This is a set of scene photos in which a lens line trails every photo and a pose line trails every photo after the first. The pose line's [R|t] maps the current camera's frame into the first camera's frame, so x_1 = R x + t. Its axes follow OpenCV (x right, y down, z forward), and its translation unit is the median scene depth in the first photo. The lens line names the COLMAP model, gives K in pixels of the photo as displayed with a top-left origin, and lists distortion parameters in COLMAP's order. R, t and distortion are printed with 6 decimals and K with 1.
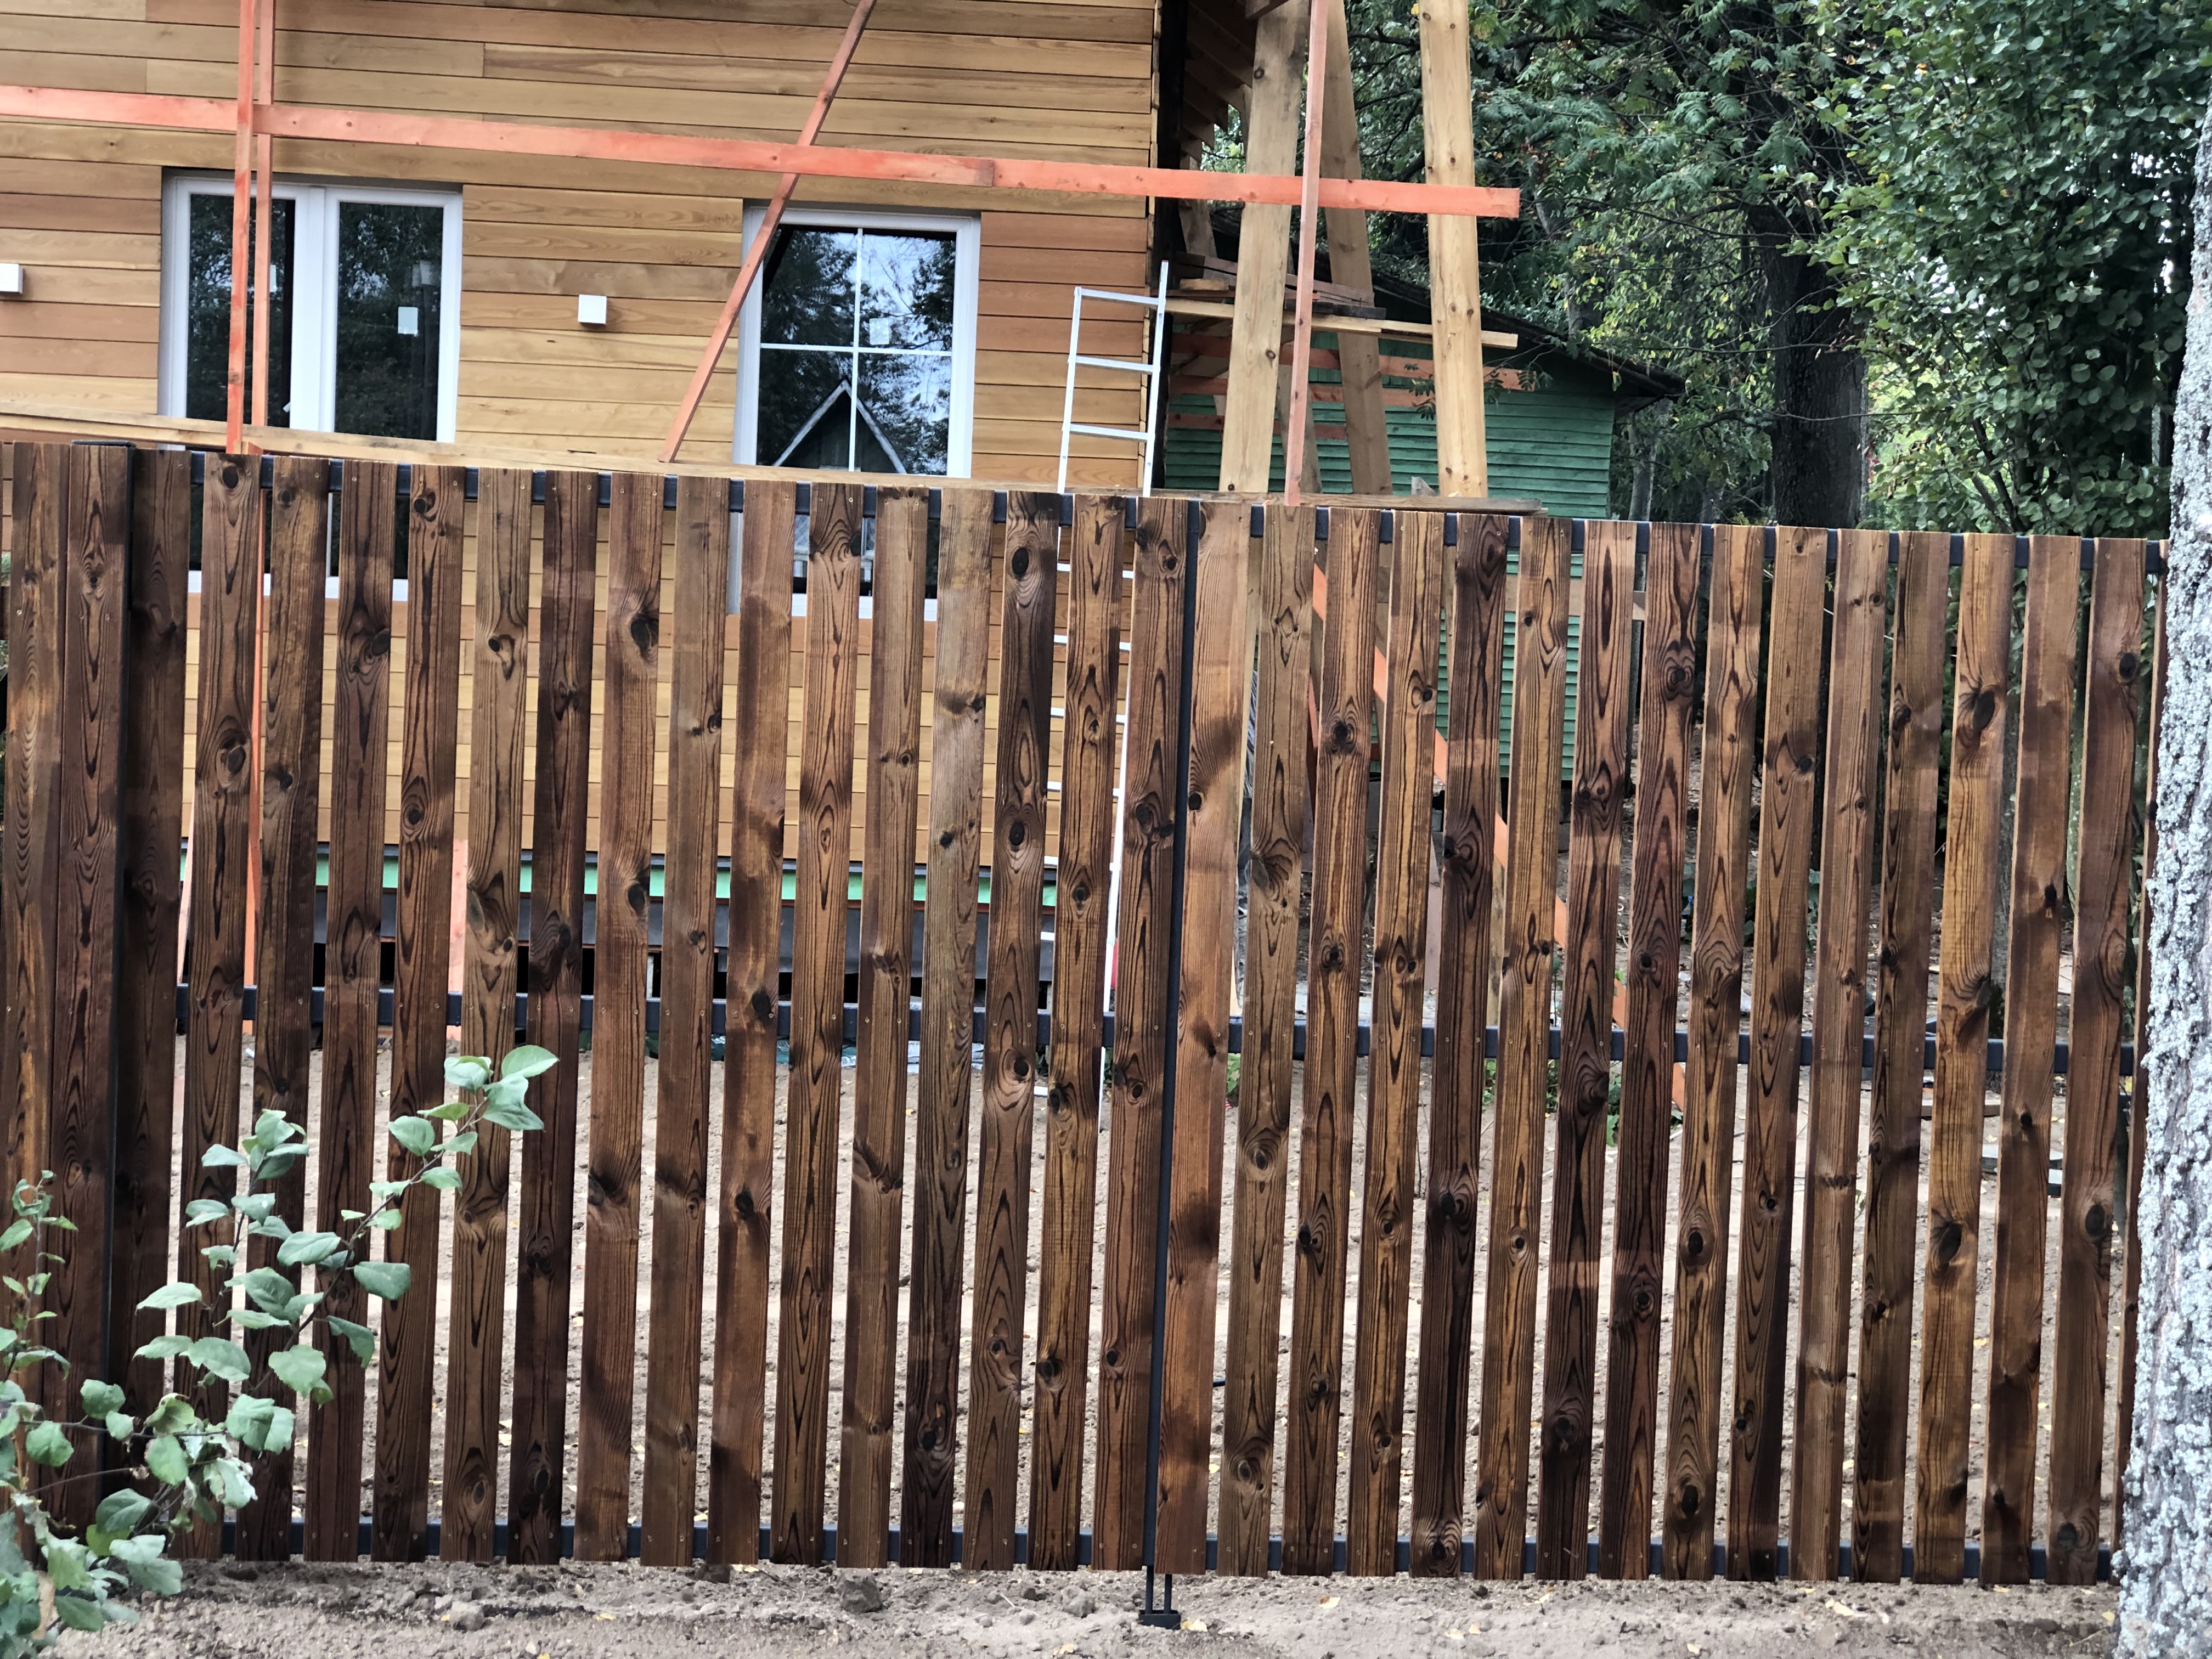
lens RADIAL K [[3576.2, 0, 1106.0], [0, 3576.2, 829.5], [0, 0, 1]] dist [-0.007113, 0.729131]
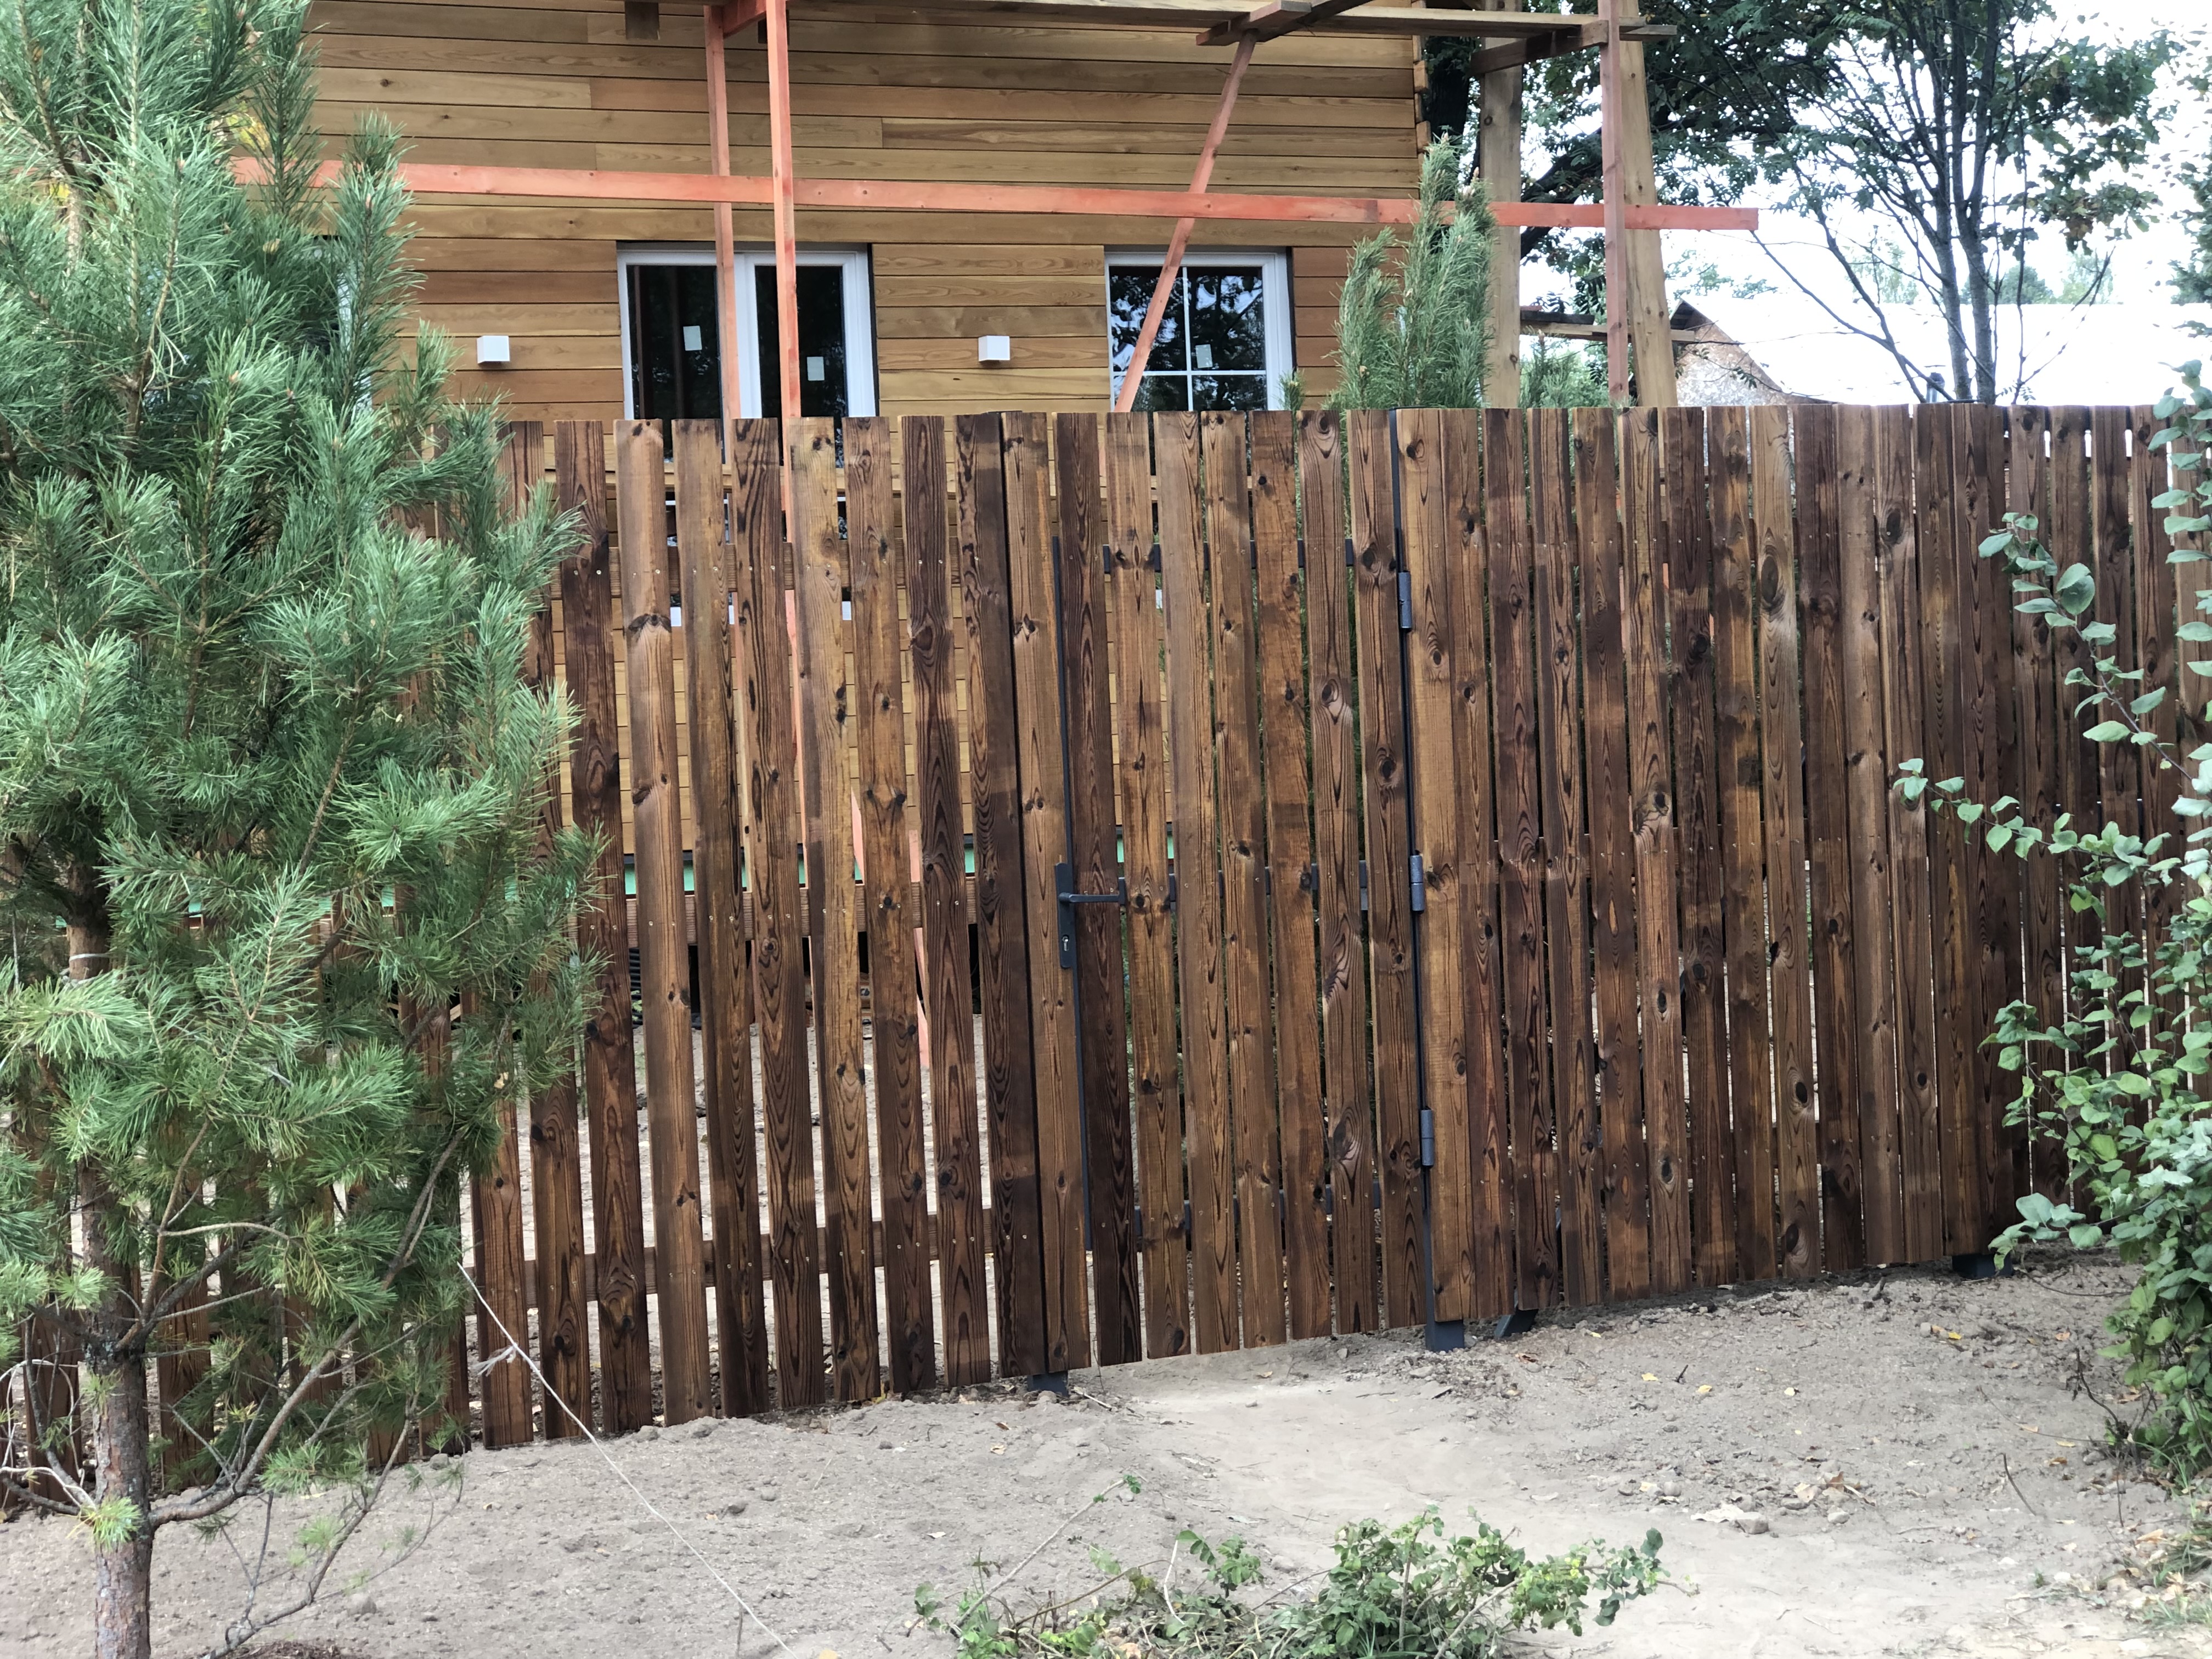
lens RADIAL K [[3576.2, 0, 1106.0], [0, 3576.2, 829.5], [0, 0, 1]] dist [-0.007113, 0.729131]
pose [[0.941456, -0.094010, 0.323763, -0.489132], [0.099358, 0.995052, 0.000010, 0.008777], [-0.322162, 0.032159, 0.946138, -0.071628]]
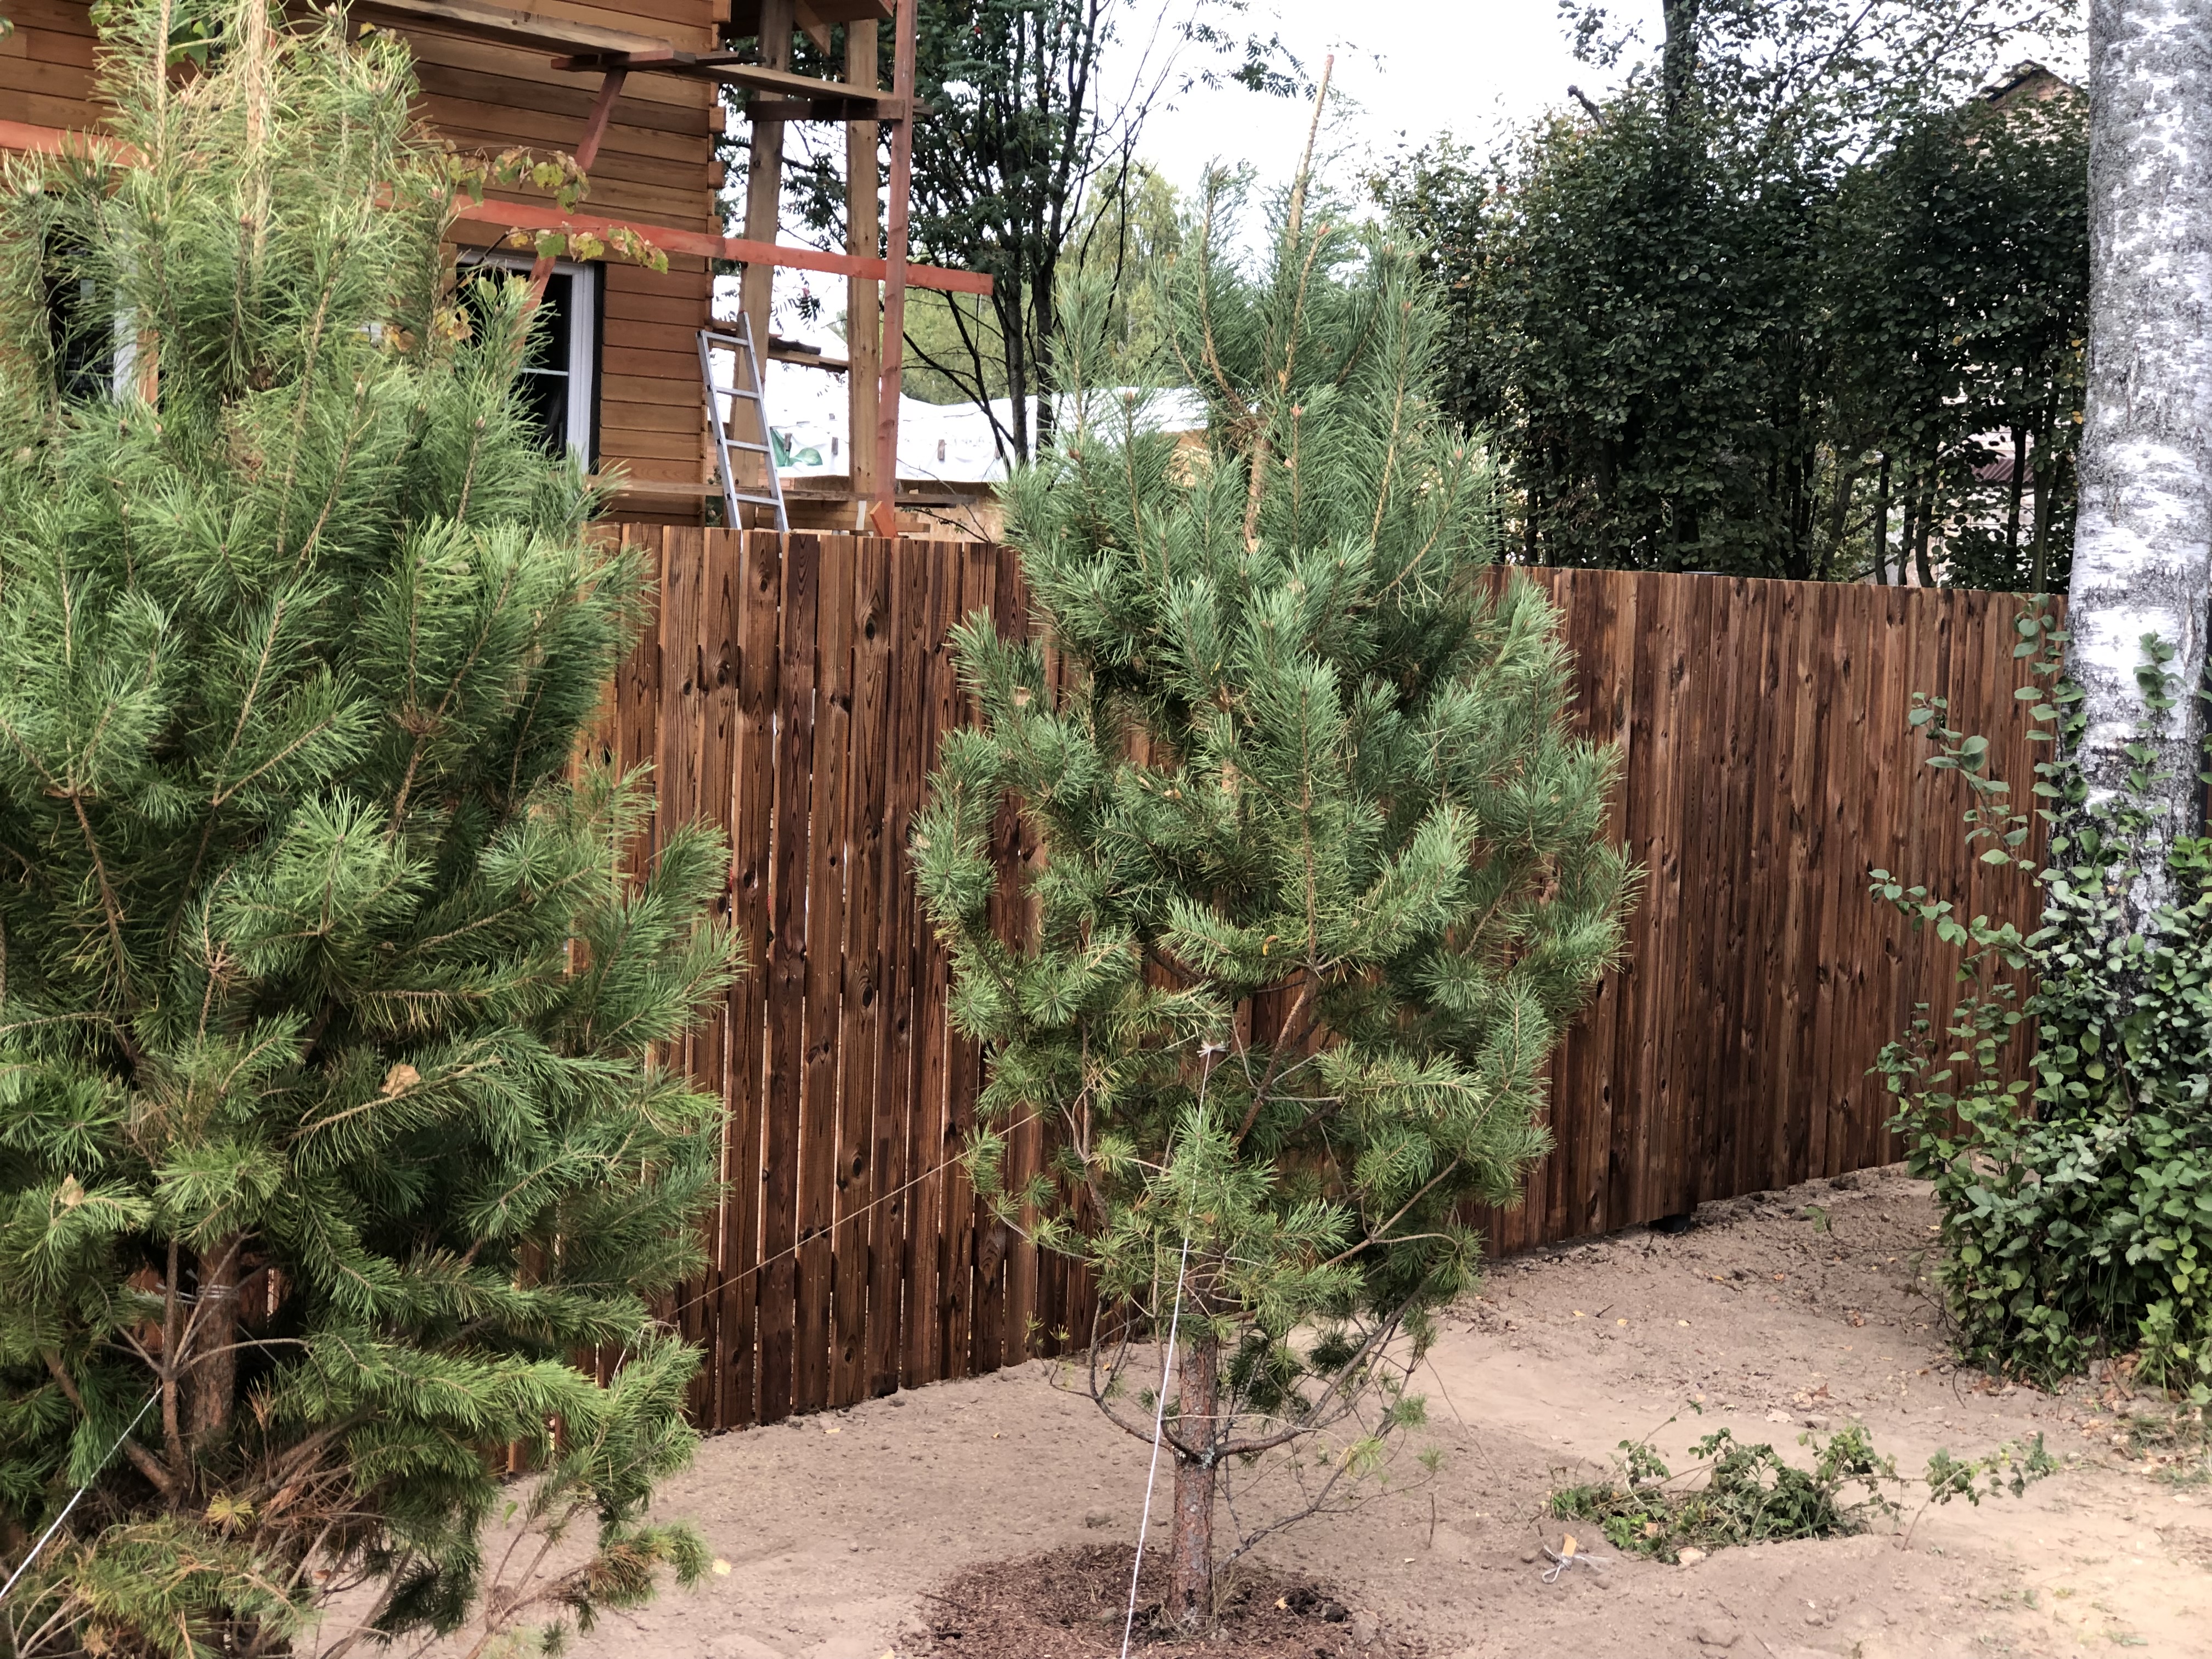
lens RADIAL K [[3576.2, 0, 1106.0], [0, 3576.2, 829.5], [0, 0, 1]] dist [-0.007113, 0.729131]
pose [[0.693643, -0.060916, 0.717738, -0.829137], [0.024983, 0.997853, 0.060545, -0.044629], [-0.719885, -0.024066, 0.693676, -0.005295]]
